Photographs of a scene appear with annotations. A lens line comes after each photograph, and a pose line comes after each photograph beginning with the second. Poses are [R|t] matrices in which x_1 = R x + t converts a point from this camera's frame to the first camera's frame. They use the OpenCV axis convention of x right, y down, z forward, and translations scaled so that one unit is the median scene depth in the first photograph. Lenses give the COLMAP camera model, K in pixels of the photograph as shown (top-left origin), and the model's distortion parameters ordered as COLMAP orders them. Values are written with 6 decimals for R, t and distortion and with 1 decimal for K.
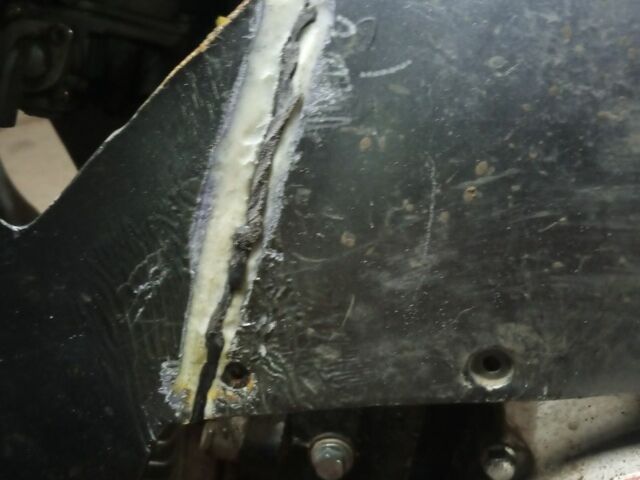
lens RADIAL K [[684.3, 0, 320.4], [0, 684.3, 238.4], [0, 0, 1]] dist [0.036193, 0.000000]
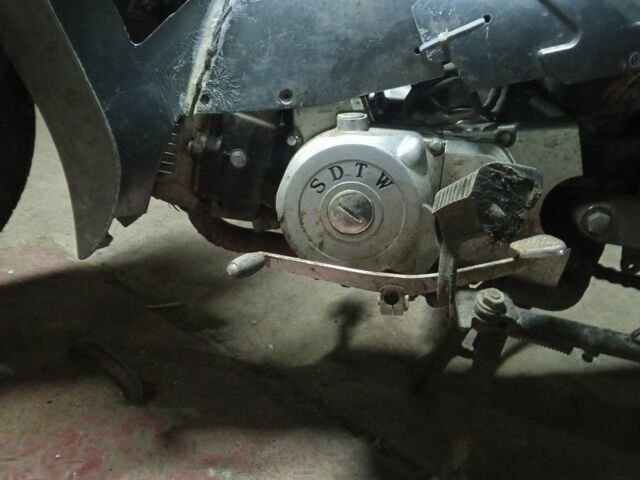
lens RADIAL K [[684.3, 0, 319.9], [0, 684.3, 241.7], [0, 0, 1]] dist [0.036193, 0.000000]
pose [[0.996314, 0.065672, 0.055186, 0.268428], [-0.063077, 0.996876, -0.047529, 0.982435], [-0.058135, 0.043873, 0.997344, -2.117093]]
